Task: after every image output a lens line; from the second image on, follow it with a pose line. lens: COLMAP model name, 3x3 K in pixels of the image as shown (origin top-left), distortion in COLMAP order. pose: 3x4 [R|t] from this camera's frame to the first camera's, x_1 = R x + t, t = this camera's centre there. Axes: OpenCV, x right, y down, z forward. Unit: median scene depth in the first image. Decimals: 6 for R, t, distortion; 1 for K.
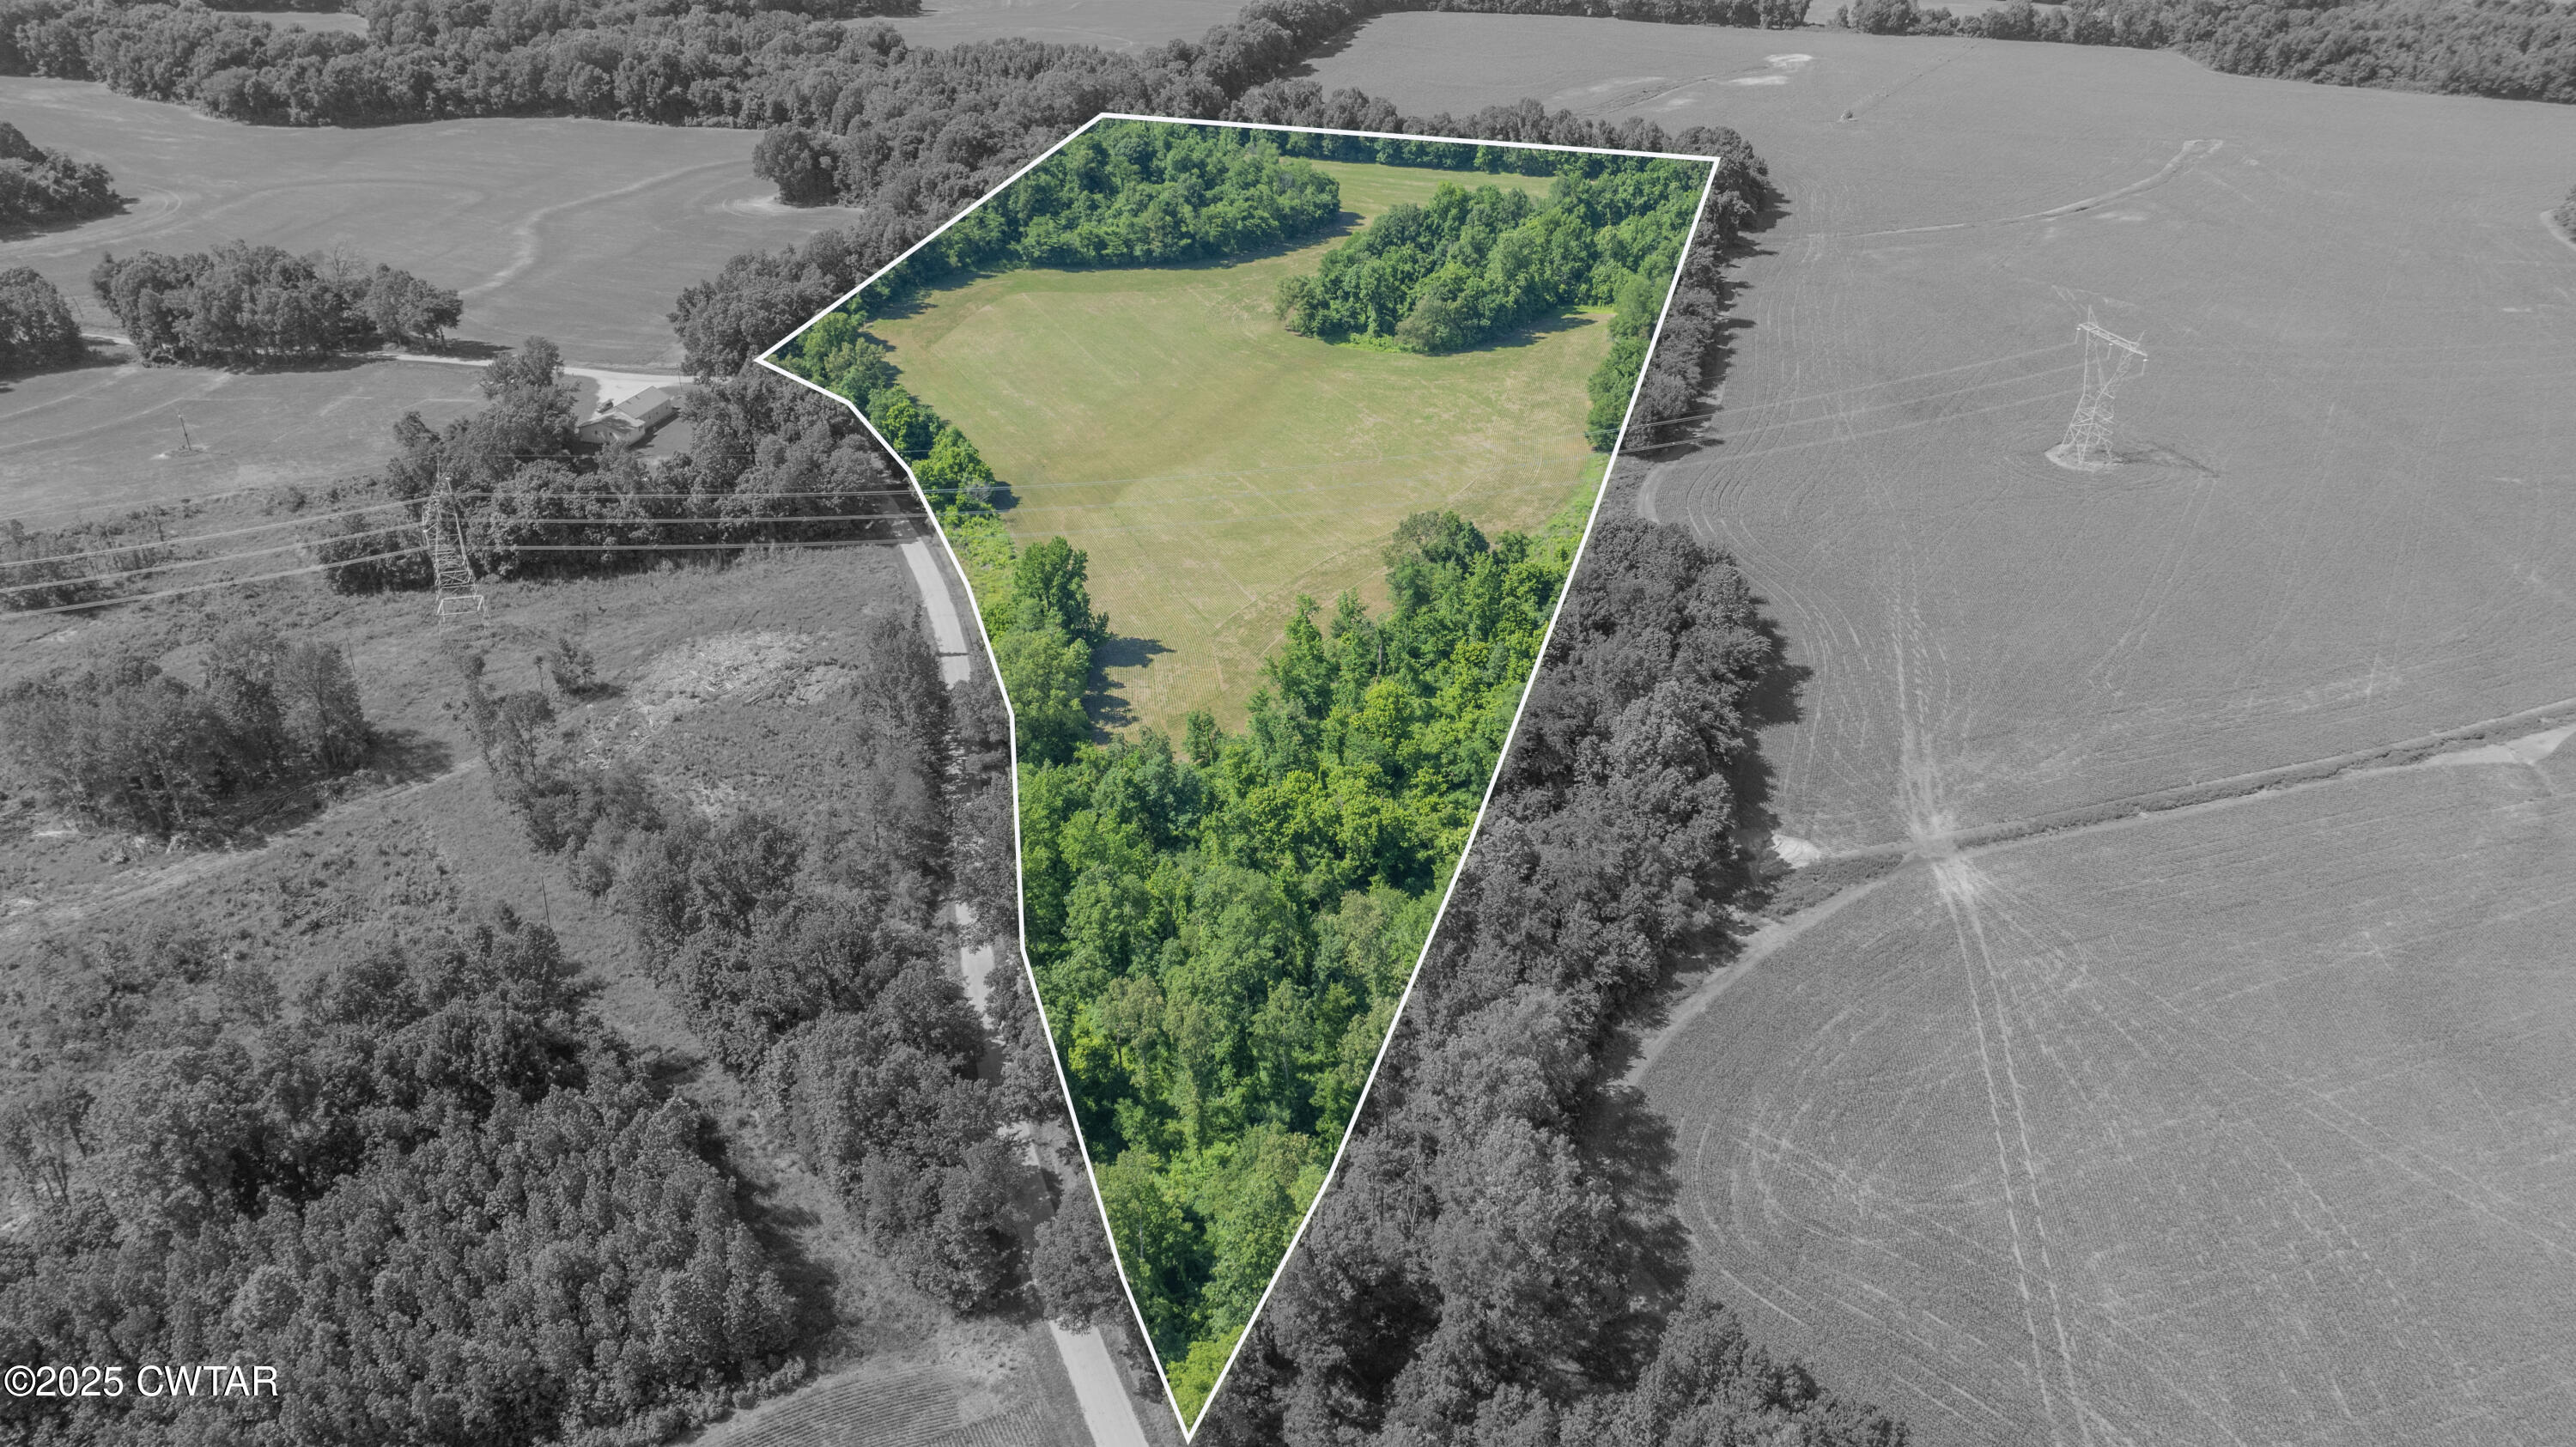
lens RADIAL K [[1797.8, 0, 1302.3], [0, 1797.8, 725.8], [0, 0, 1]] dist [-0.020029, -0.000557]
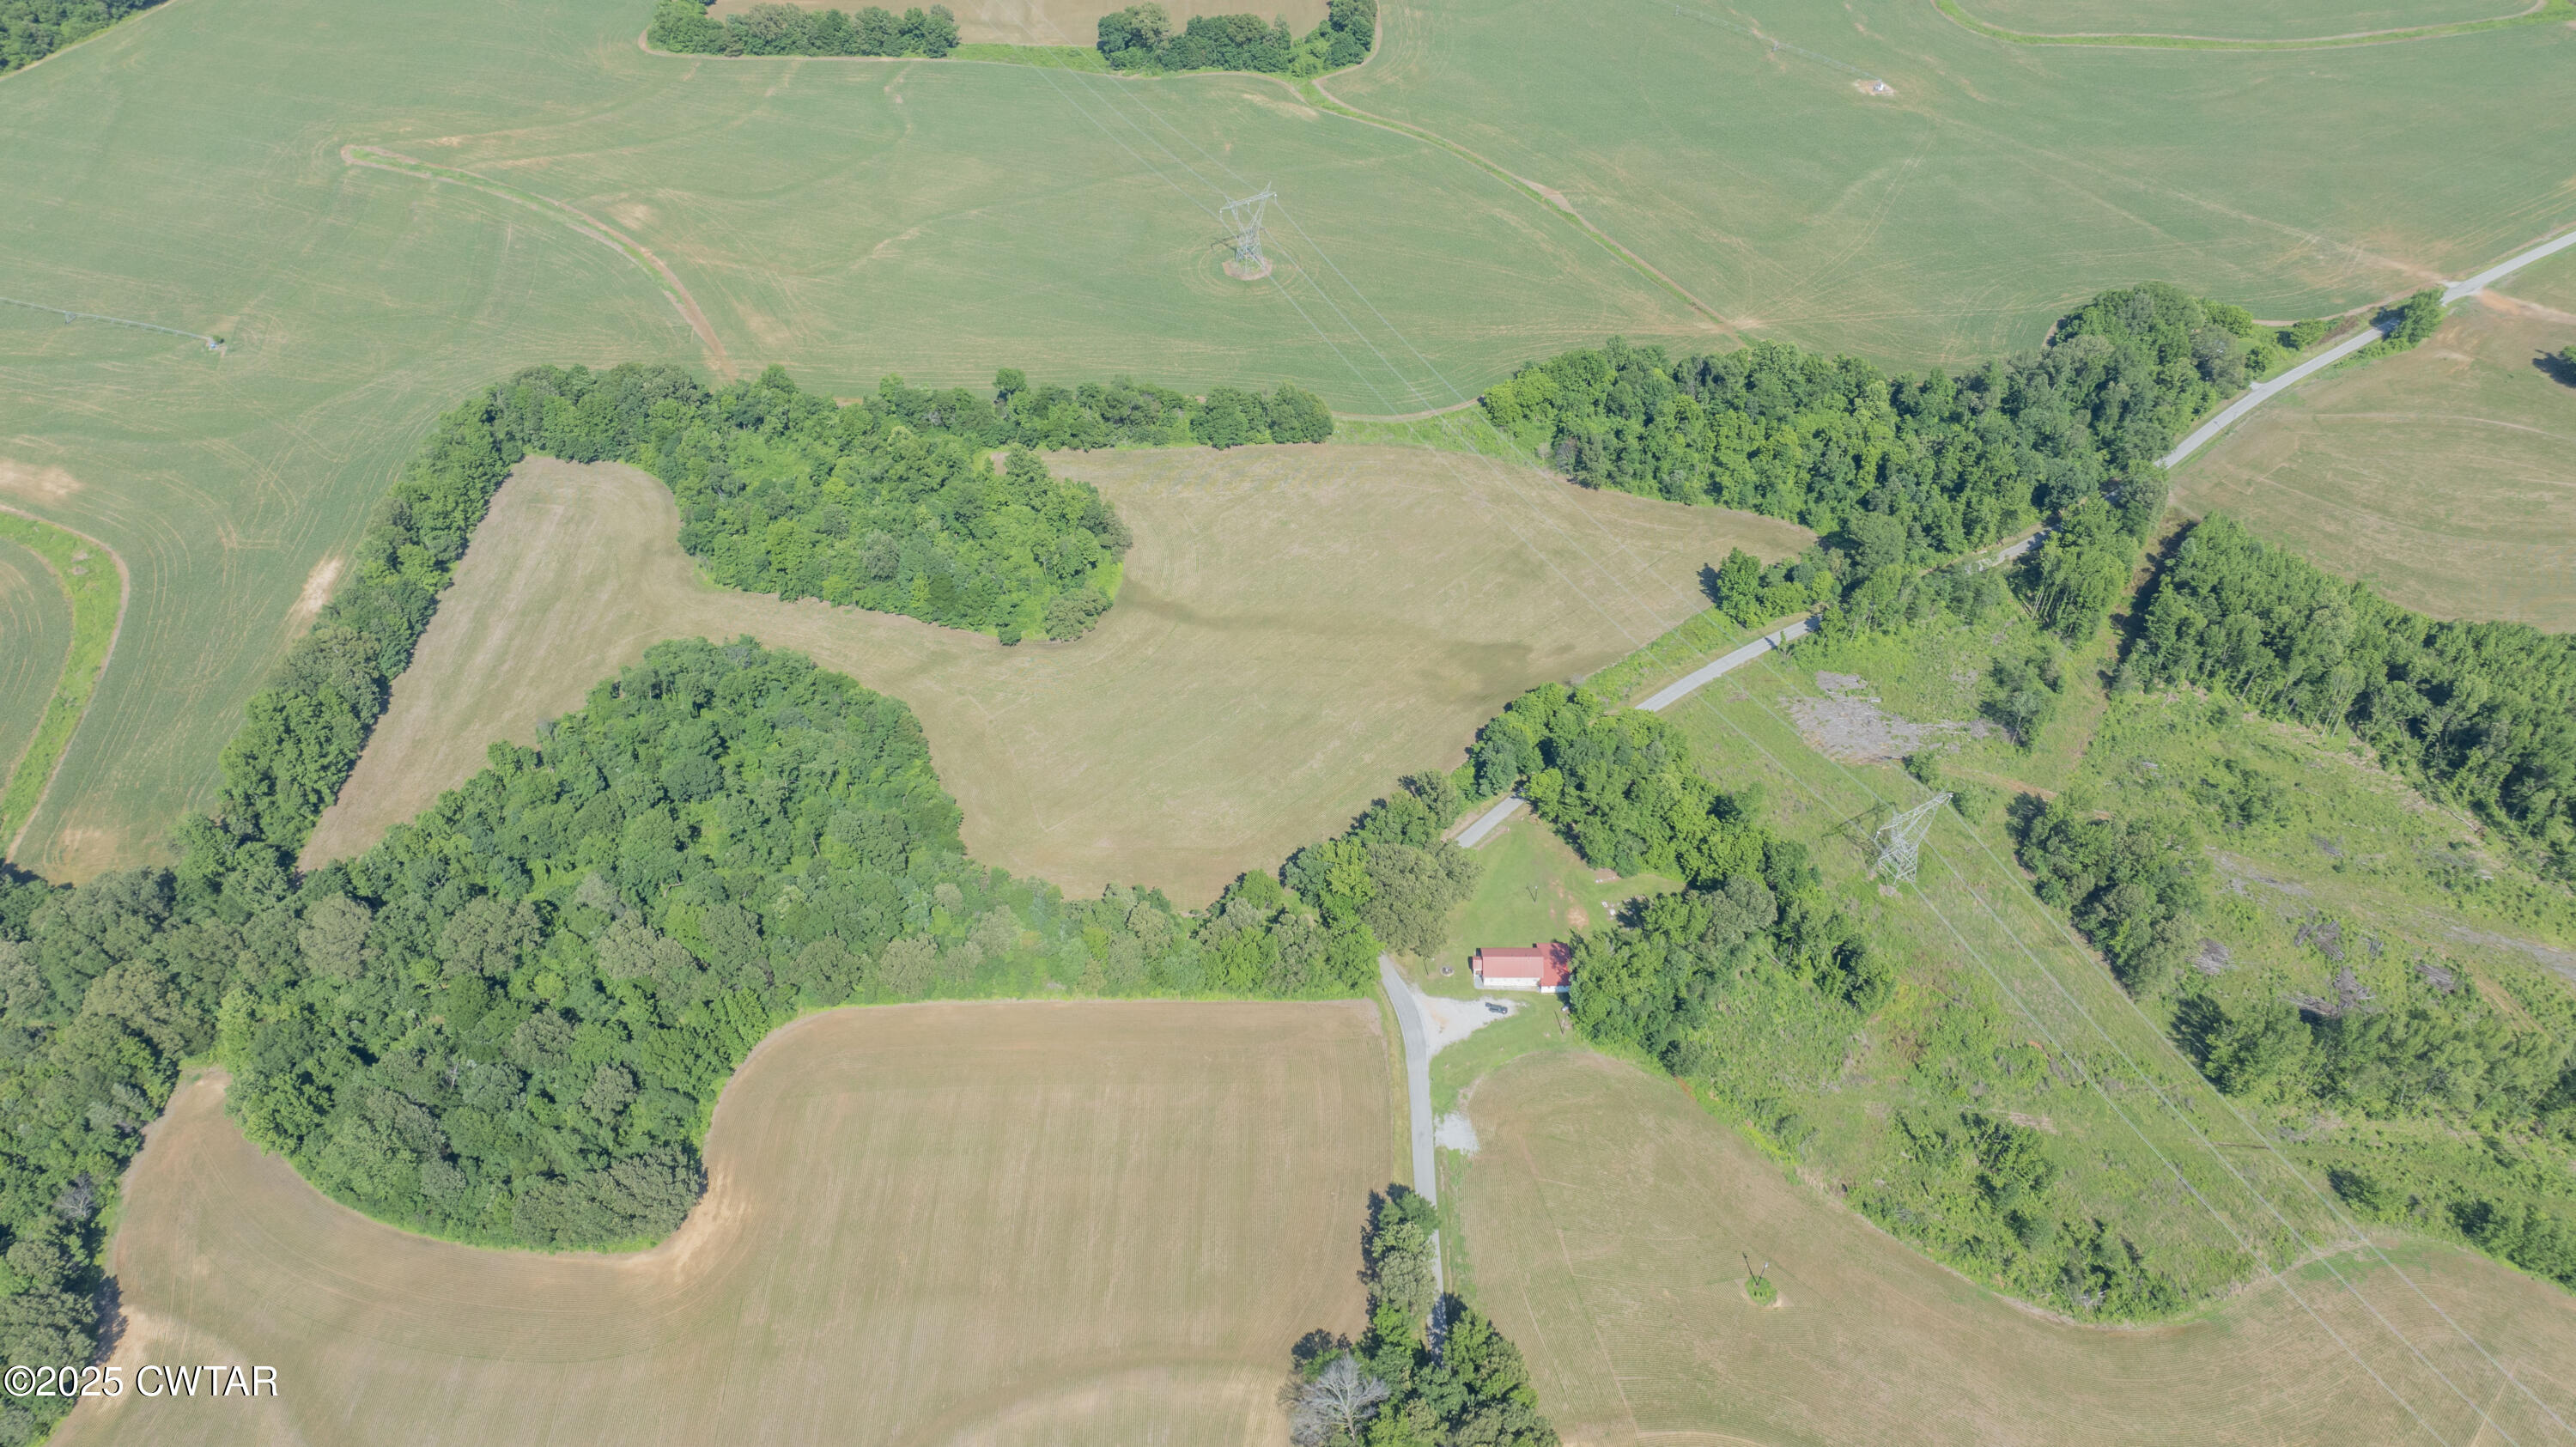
lens RADIAL K [[1797.8, 0, 1302.3], [0, 1797.8, 725.8], [0, 0, 1]] dist [-0.020029, -0.000557]
pose [[-0.273983, -0.699529, 0.659994, -0.833756], [0.466629, 0.503372, 0.727237, -0.958845], [-0.840946, 0.507223, 0.188506, 0.729470]]
